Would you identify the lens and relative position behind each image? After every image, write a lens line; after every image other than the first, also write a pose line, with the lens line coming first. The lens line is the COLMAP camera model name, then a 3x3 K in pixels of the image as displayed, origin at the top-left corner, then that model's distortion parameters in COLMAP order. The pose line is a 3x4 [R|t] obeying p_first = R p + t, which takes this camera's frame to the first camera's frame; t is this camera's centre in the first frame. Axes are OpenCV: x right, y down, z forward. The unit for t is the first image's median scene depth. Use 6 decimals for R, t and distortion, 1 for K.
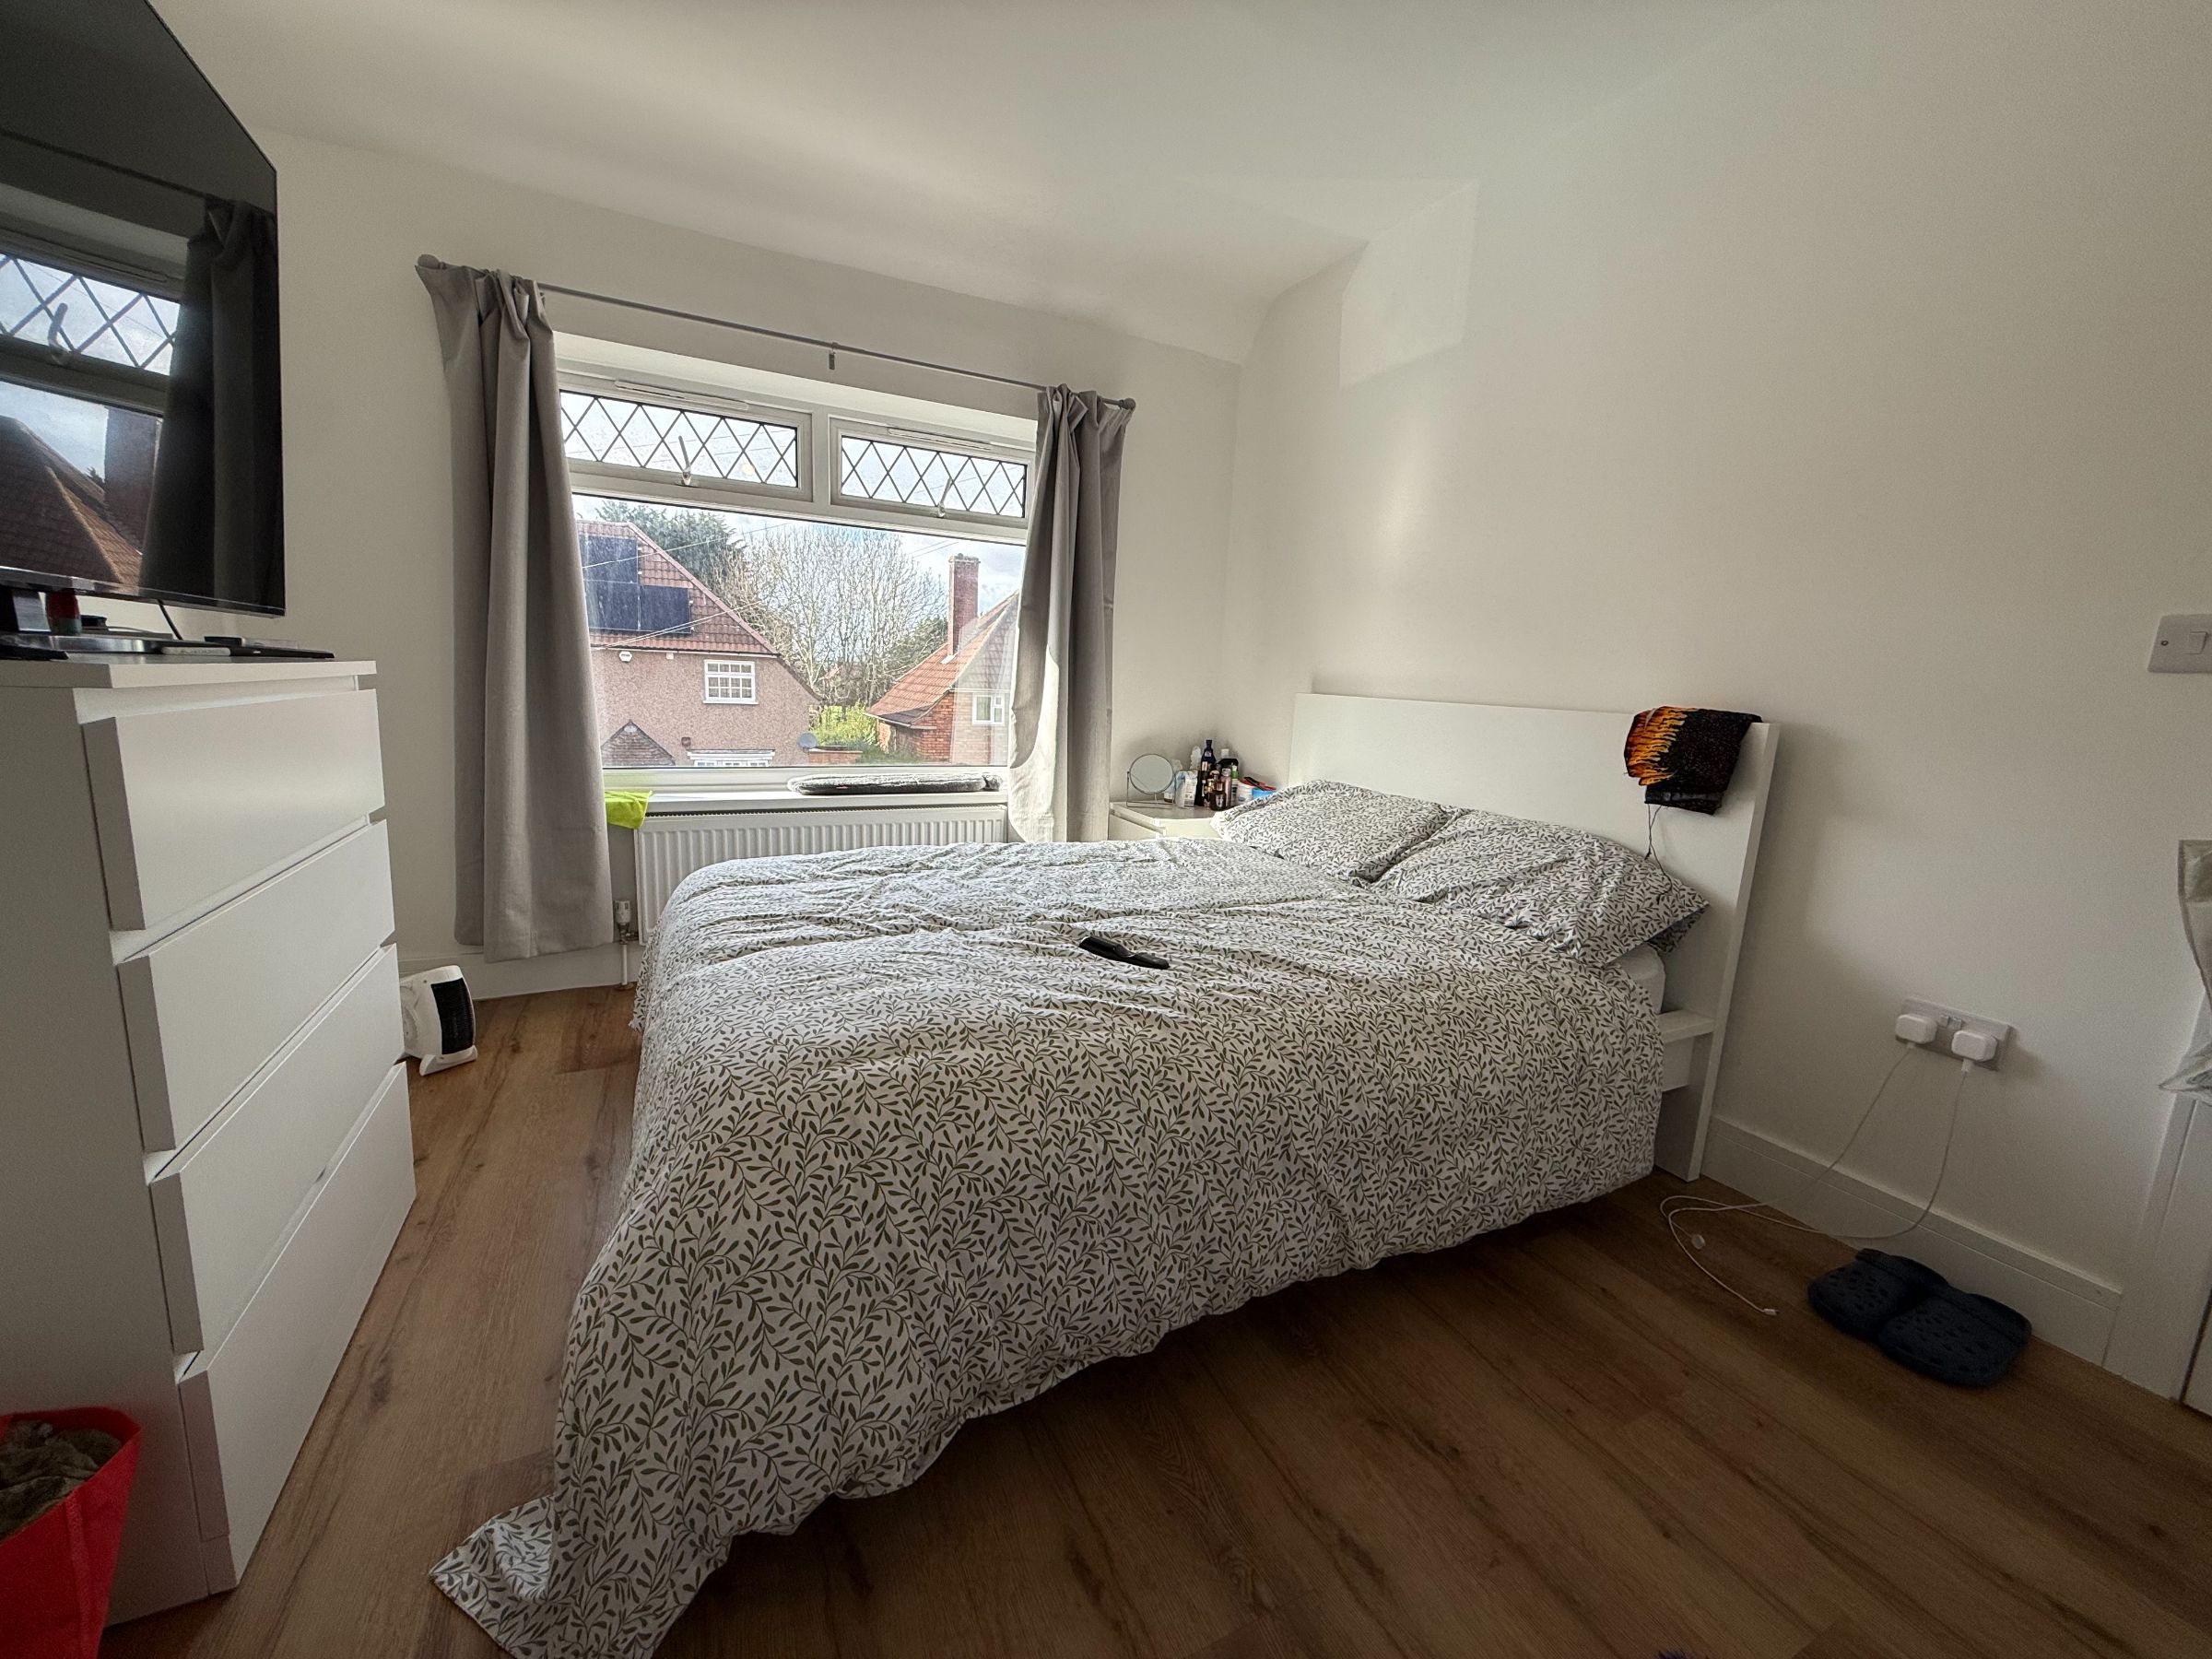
lens RADIAL K [[877.5, 0, 1099.7], [0, 877.5, 831.0], [0, 0, 1]] dist [-0.000090, 0.000218]
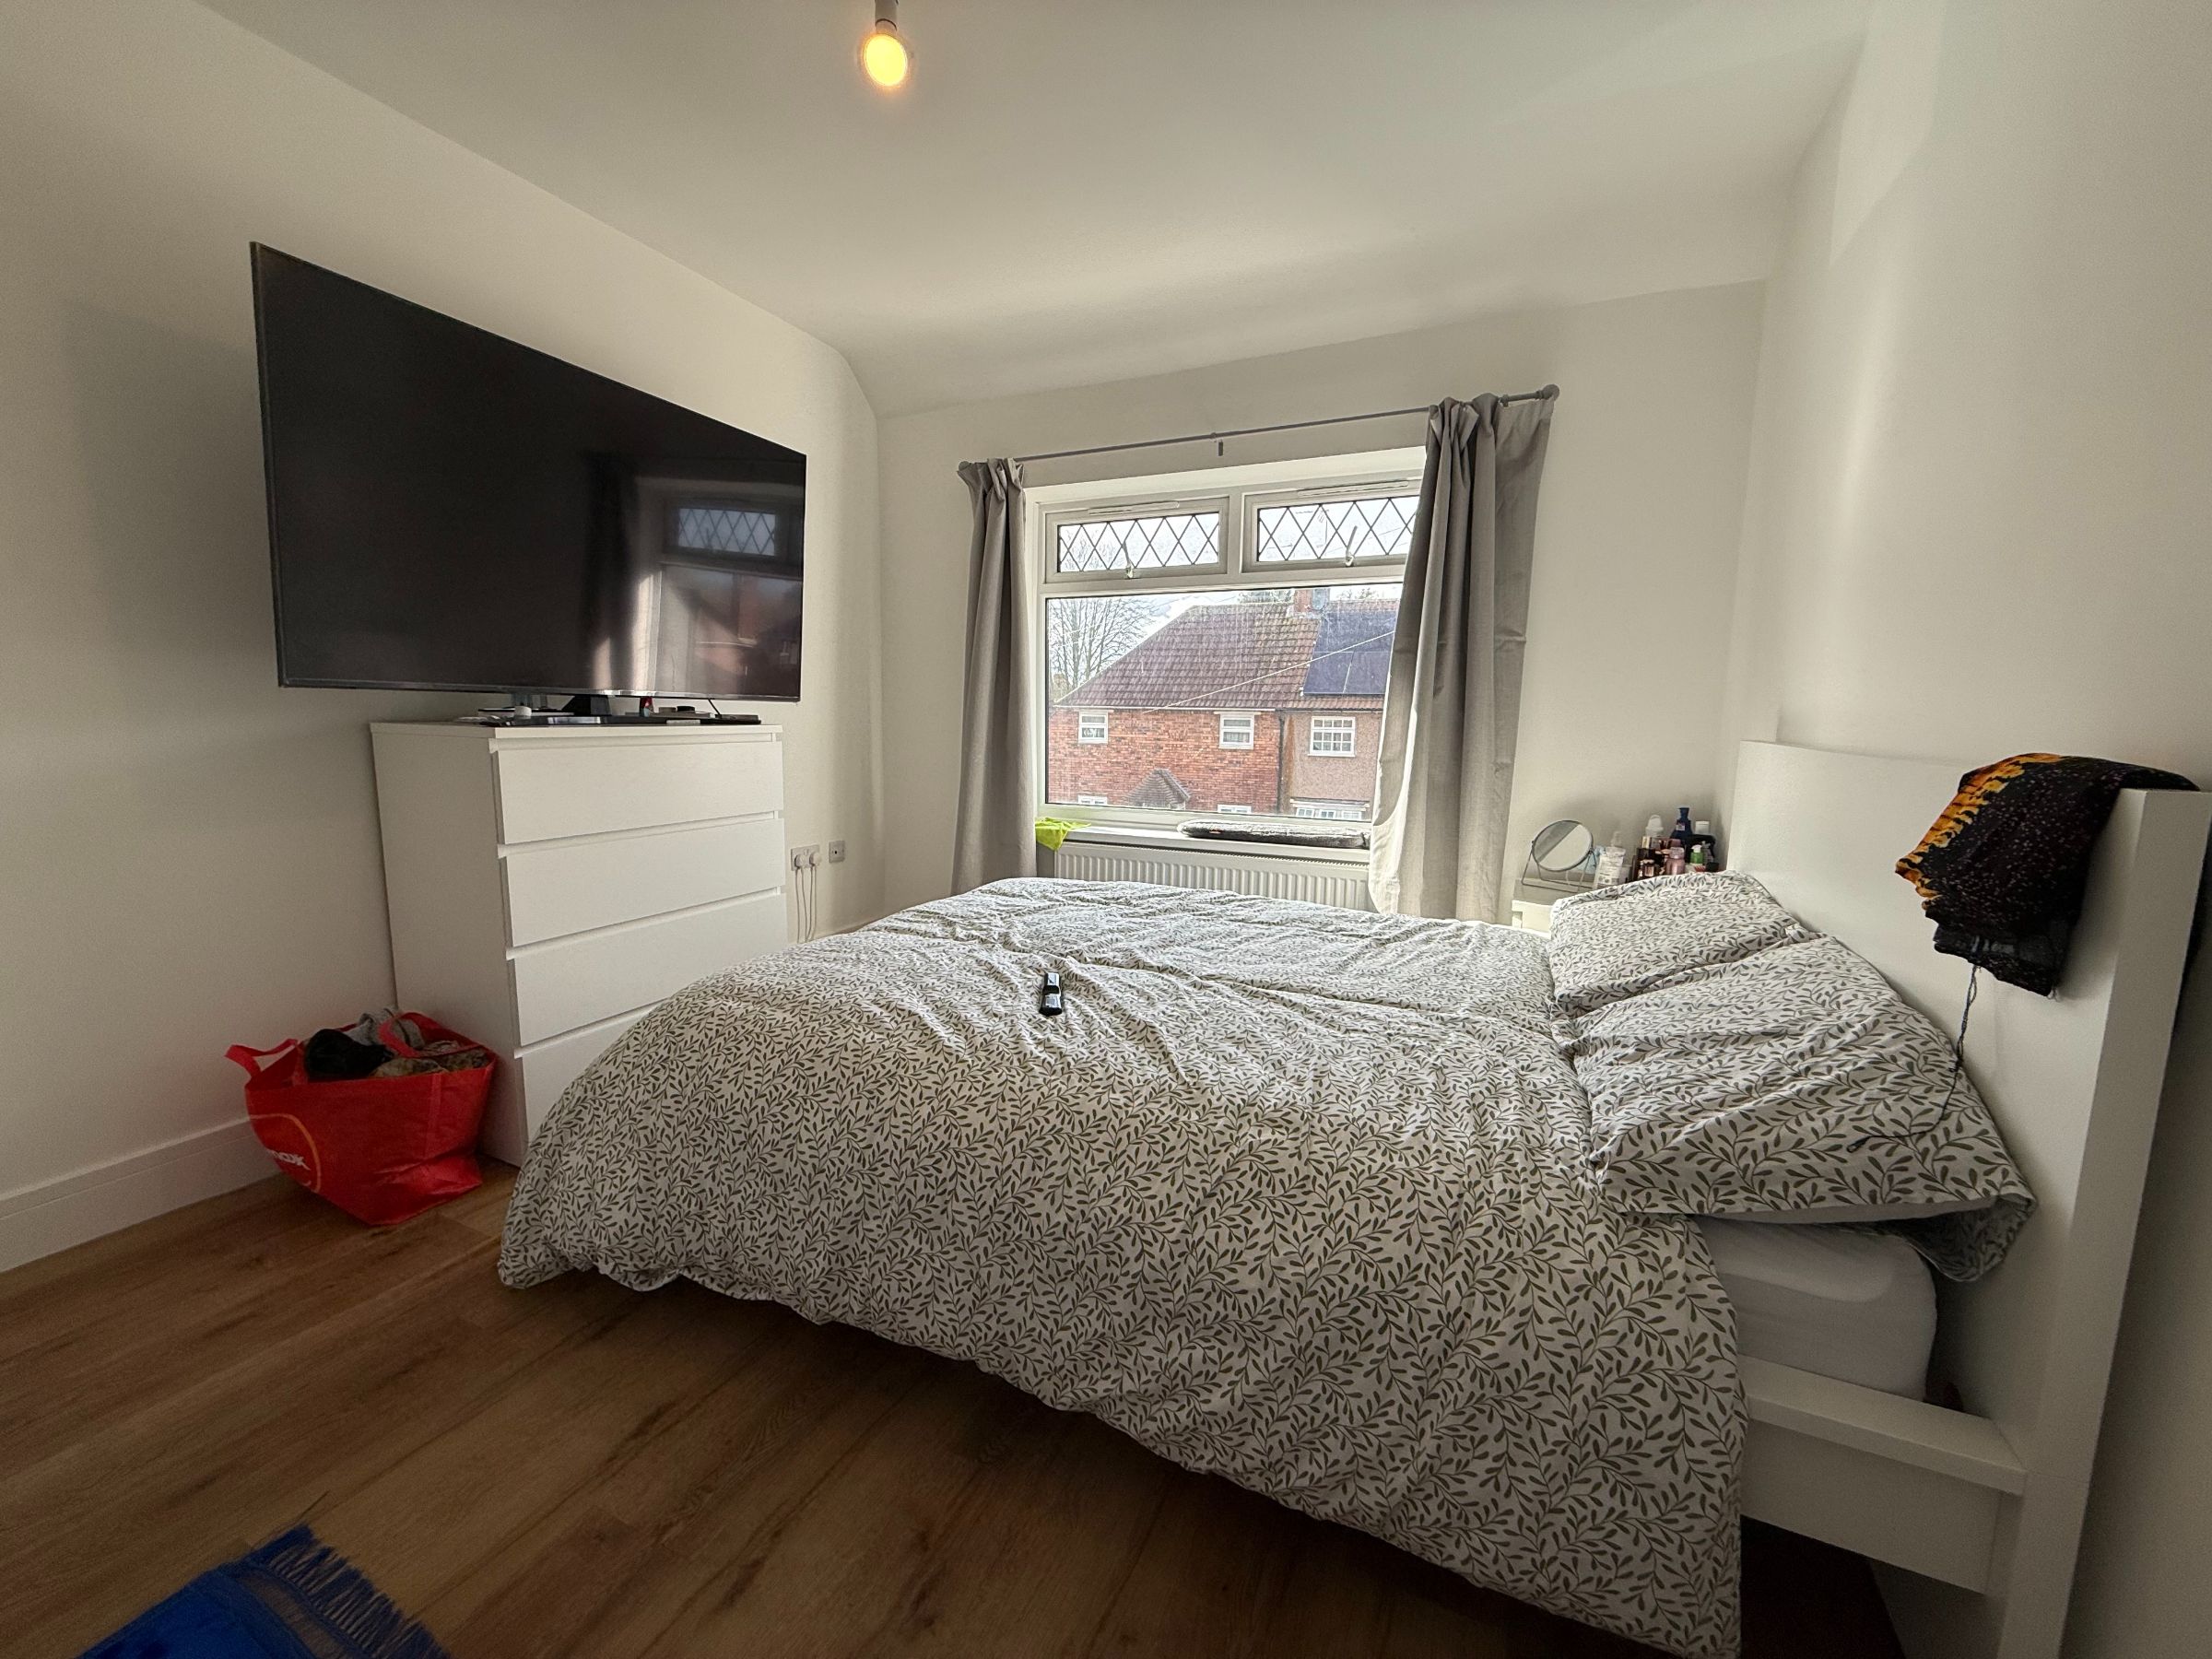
lens RADIAL K [[877.5, 0, 1099.7], [0, 877.5, 831.0], [0, 0, 1]] dist [-0.000090, 0.000218]
pose [[0.623681, 0.068436, -0.778678, 0.698104], [-0.120511, 0.992669, -0.009279, -0.036935], [0.772334, 0.099626, 0.627356, 0.328079]]
